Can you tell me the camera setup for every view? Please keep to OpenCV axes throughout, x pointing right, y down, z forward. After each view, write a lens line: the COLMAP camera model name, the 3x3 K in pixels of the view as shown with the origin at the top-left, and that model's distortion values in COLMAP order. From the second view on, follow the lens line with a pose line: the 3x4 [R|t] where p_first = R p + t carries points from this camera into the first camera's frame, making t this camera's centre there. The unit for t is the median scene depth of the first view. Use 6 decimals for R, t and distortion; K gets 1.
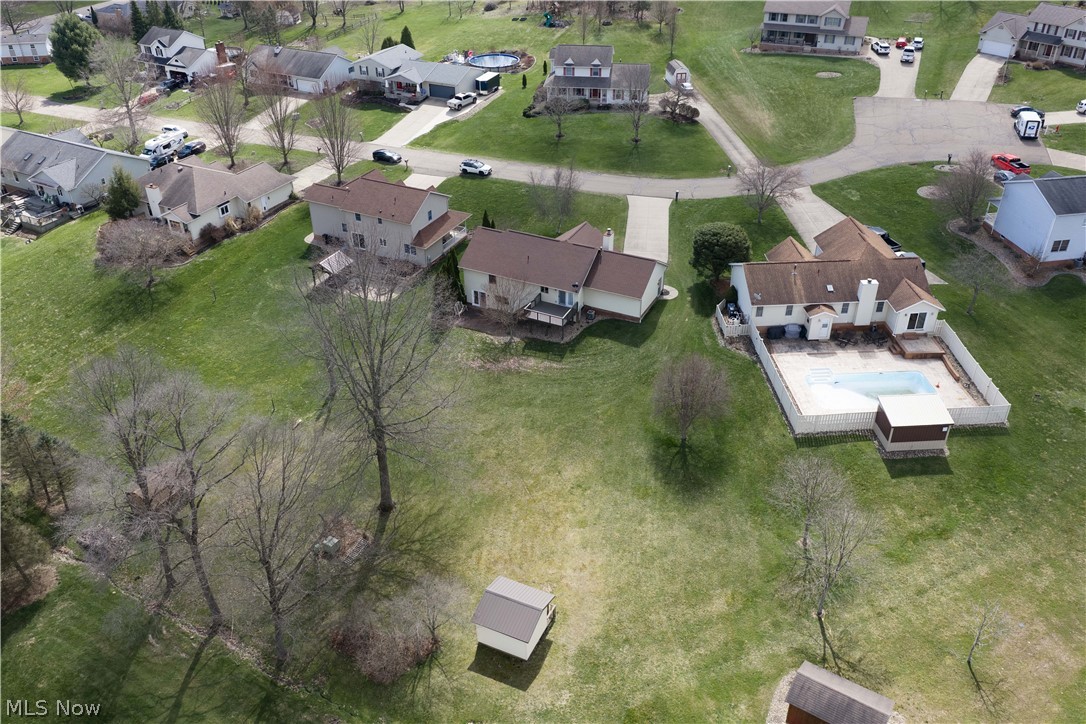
lens RADIAL K [[898.0, 0, 543.0], [0, 898.0, 362.0], [0, 0, 1]] dist [0.015493, -0.003128]
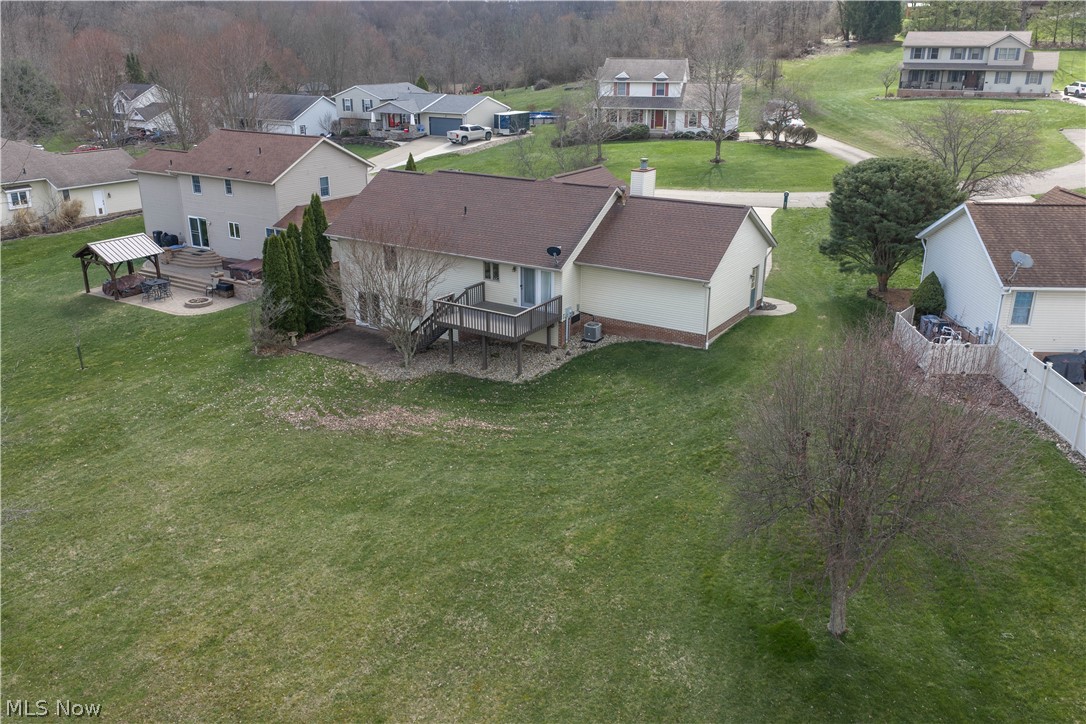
lens RADIAL K [[898.0, 0, 543.0], [0, 898.0, 362.0], [0, 0, 1]] dist [-0.002929, 0.001088]
pose [[0.993905, 0.045813, -0.100273, 0.069544], [-0.067517, 0.971983, -0.225145, 0.057248], [0.087150, 0.230542, 0.969152, 0.549498]]
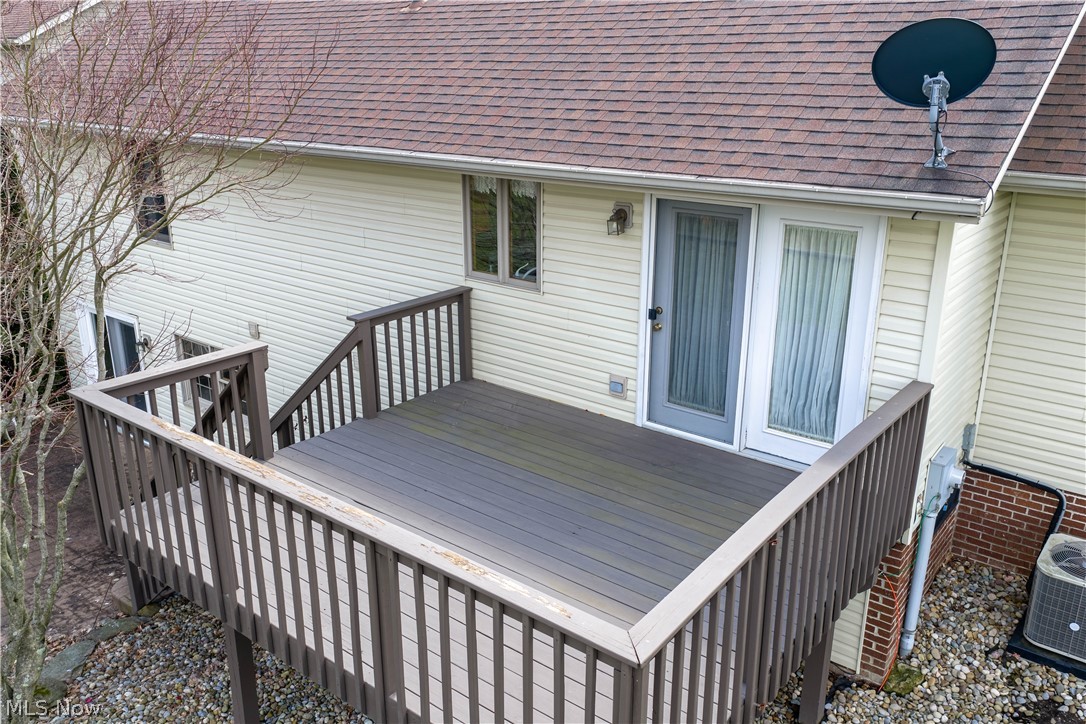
lens RADIAL K [[898.0, 0, 543.0], [0, 898.0, 362.0], [0, 0, 1]] dist [0.015493, -0.003128]
pose [[0.974409, 0.078186, -0.210748, 0.023479], [-0.129605, 0.961442, -0.242552, -0.046056], [0.183658, 0.263659, 0.946971, 0.870372]]
